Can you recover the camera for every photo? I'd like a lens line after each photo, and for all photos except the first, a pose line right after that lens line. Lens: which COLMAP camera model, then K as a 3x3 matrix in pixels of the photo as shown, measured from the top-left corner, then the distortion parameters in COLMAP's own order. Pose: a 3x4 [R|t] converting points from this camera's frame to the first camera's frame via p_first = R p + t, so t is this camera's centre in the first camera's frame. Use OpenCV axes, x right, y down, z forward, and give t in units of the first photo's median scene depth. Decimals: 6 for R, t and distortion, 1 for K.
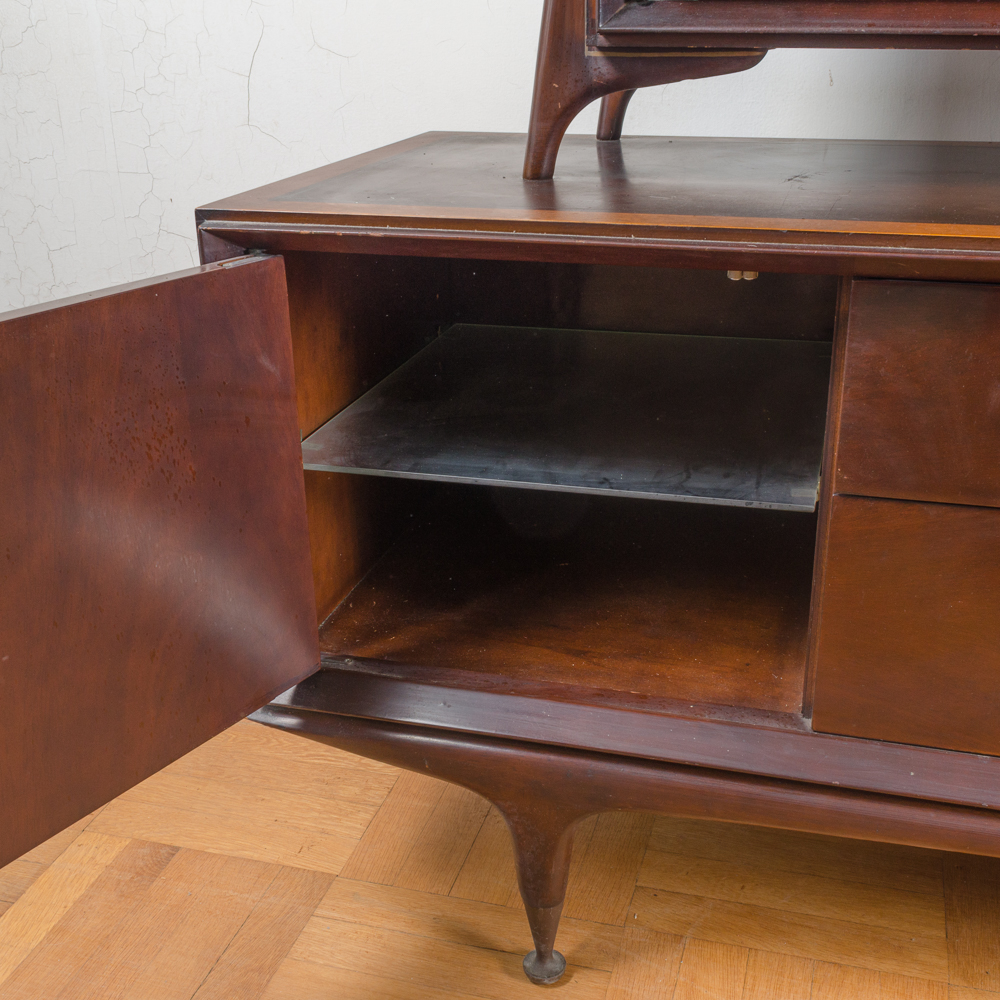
lens RADIAL K [[1221.4, 0, 536.0], [0, 1221.4, 493.4], [0, 0, 1]] dist [-0.011320, 0.000000]
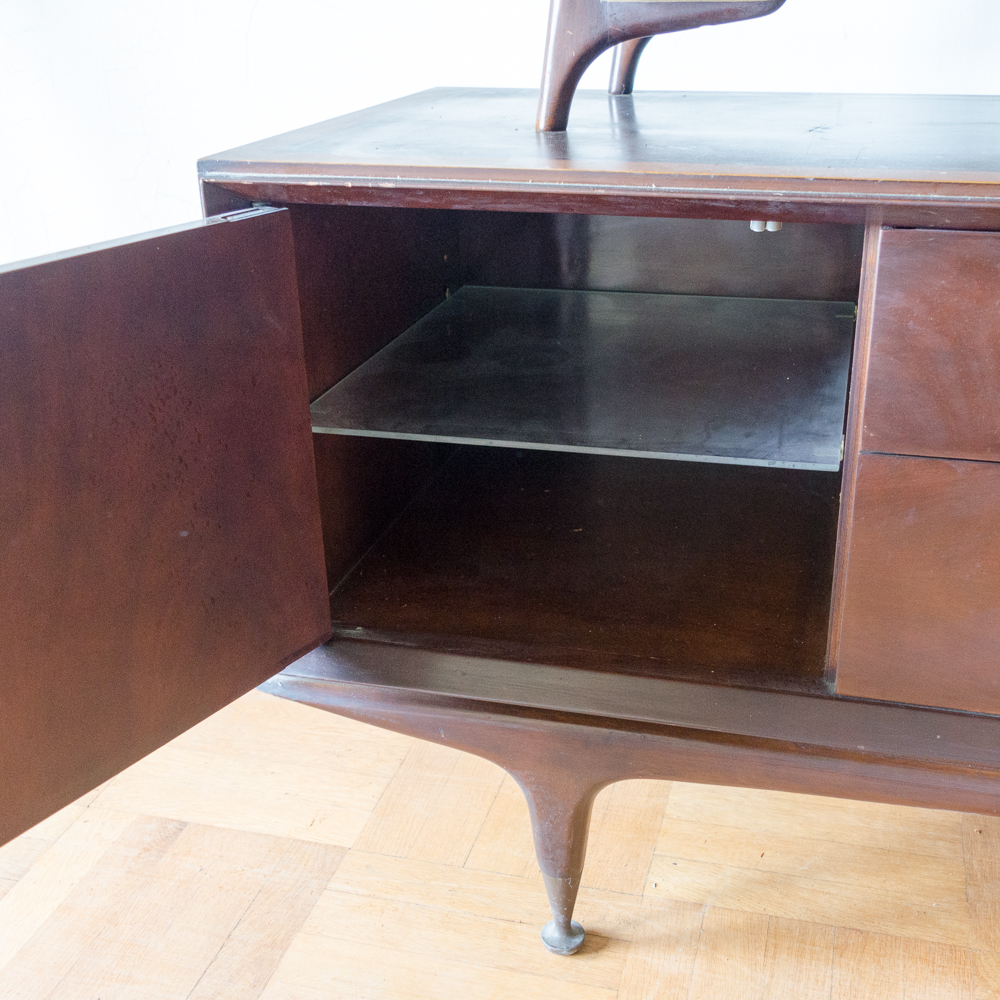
lens RADIAL K [[1221.4, 0, 561.8], [0, 1221.4, 494.1], [0, 0, 1]] dist [-0.011320, 0.000000]
pose [[0.999758, -0.007930, 0.020505, -0.010978], [0.007483, 0.999734, 0.021797, 0.008553], [-0.020673, -0.021638, 0.999552, 0.022724]]
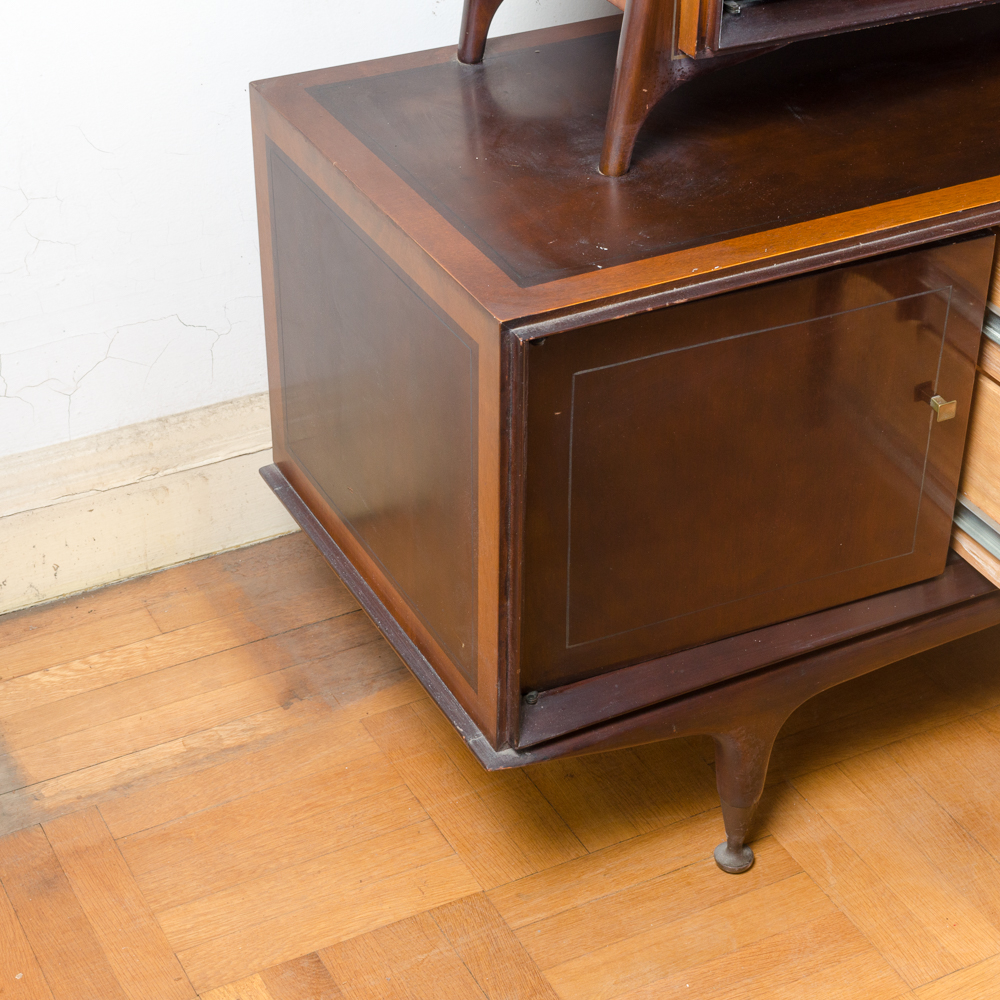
lens RADIAL K [[2044.0, 0, 486.0], [0, 2044.0, 504.0], [0, 0, 1]] dist [0.013070, 0.000000]
pose [[0.743701, -0.363245, 0.561215, -1.029270], [0.244130, 0.929089, 0.277839, -0.452379], [-0.622342, -0.069620, 0.779643, -0.261723]]
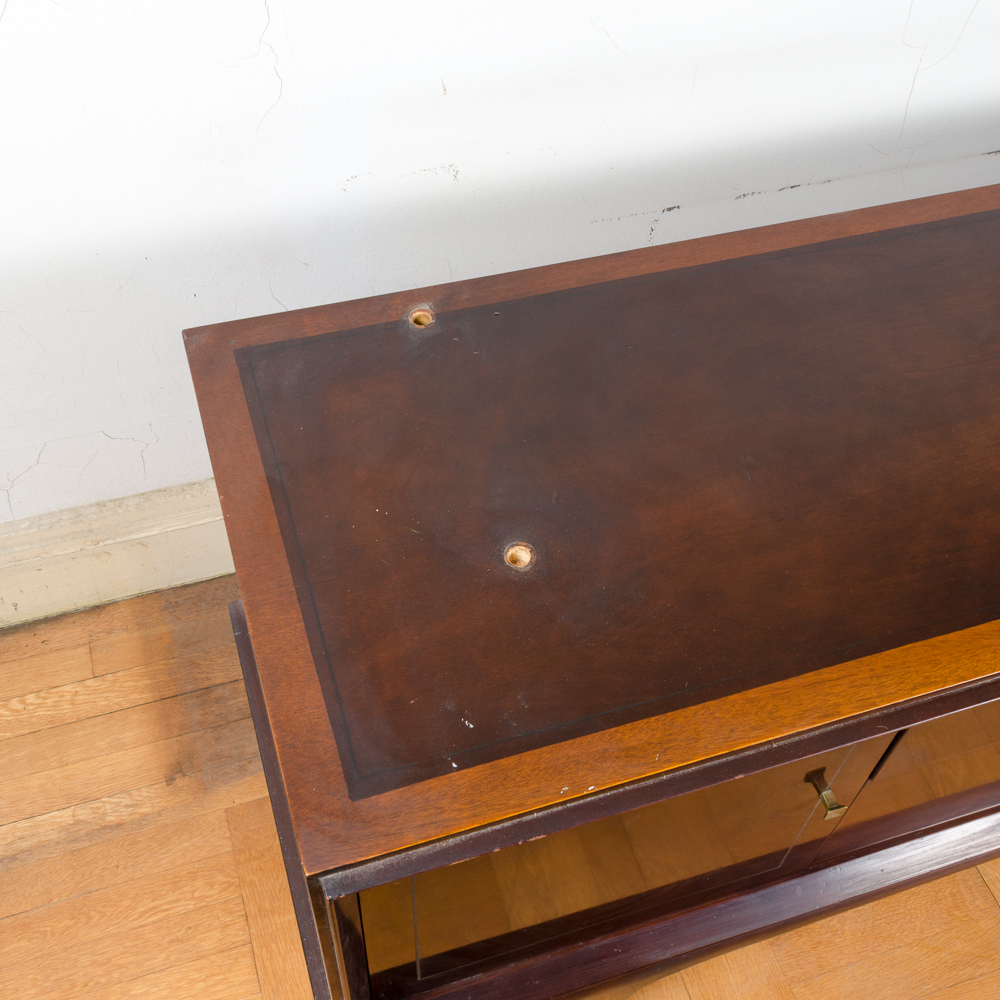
lens RADIAL K [[1142.7, 0, 498.1], [0, 1142.7, 491.3], [0, 0, 1]] dist [0.003363, 0.000000]
pose [[0.834123, -0.393010, 0.387017, -0.209772], [0.158581, 0.842900, 0.514171, -0.658698], [-0.528291, -0.367508, 0.765406, 0.299343]]
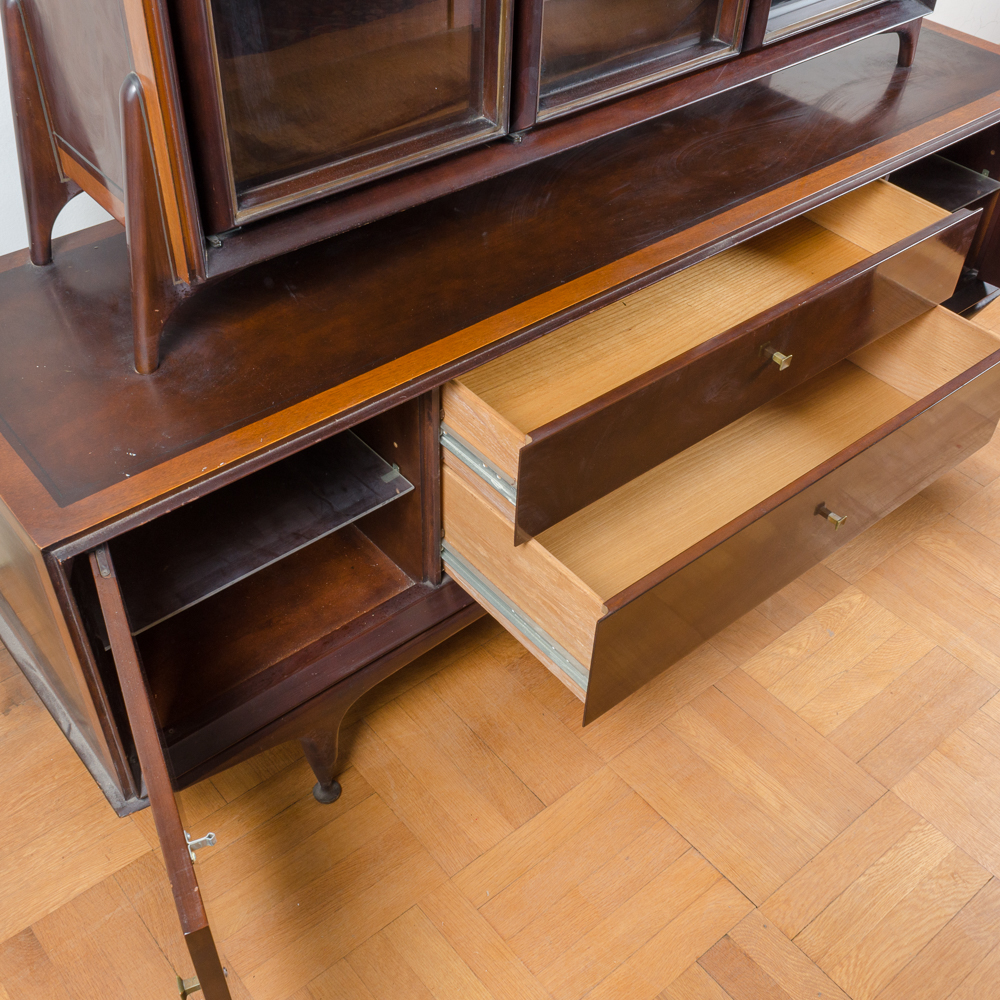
lens RADIAL K [[1142.7, 0, 485.2], [0, 1142.7, 494.1], [0, 0, 1]] dist [0.003363, 0.000000]
pose [[0.578158, -0.535566, 0.615550, -0.563155], [0.282000, 0.839091, 0.465190, -0.555768], [-0.765643, -0.095368, 0.636158, -0.075282]]
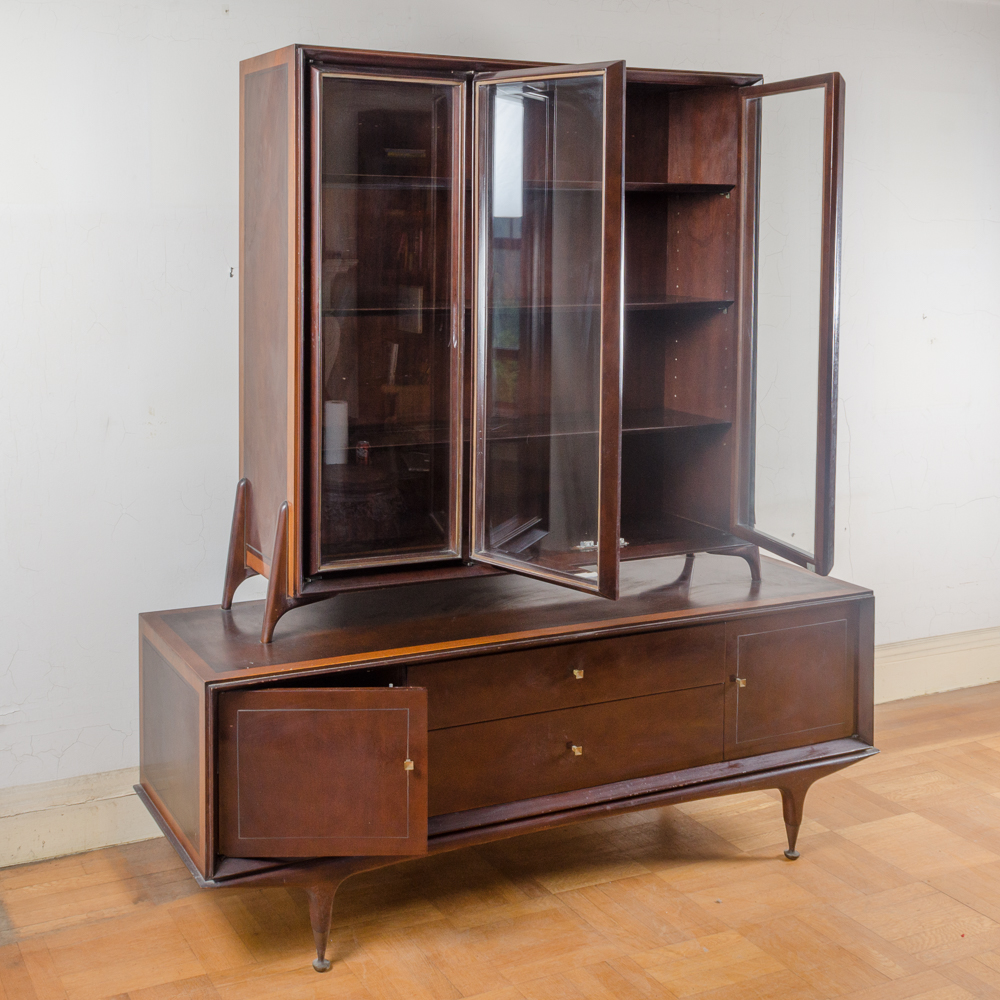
lens RADIAL K [[1289.5, 0, 299.5], [0, 1289.5, 322.9], [0, 0, 1]] dist [0.006307, 0.000000]
pose [[0.793760, -0.031470, 0.607417, -1.481808], [0.222134, 0.944677, -0.241336, -0.199509], [-0.566218, 0.326490, 0.756837, -1.280132]]
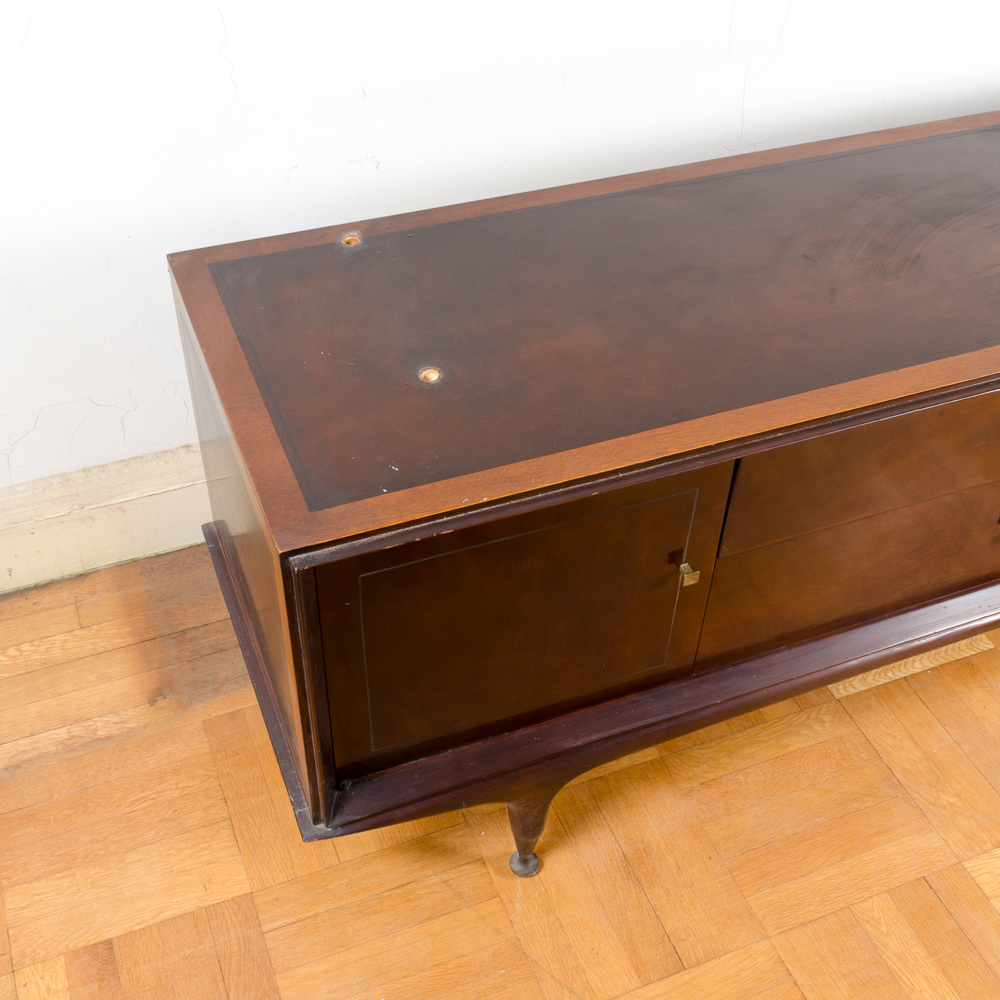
lens RADIAL K [[1221.4, 0, 494.2], [0, 1221.4, 492.3], [0, 0, 1]] dist [-0.011320, 0.000000]
pose [[0.799118, -0.380647, 0.465315, -0.422043], [0.196679, 0.896952, 0.395973, -0.551665], [-0.568091, -0.224912, 0.791636, -0.060316]]
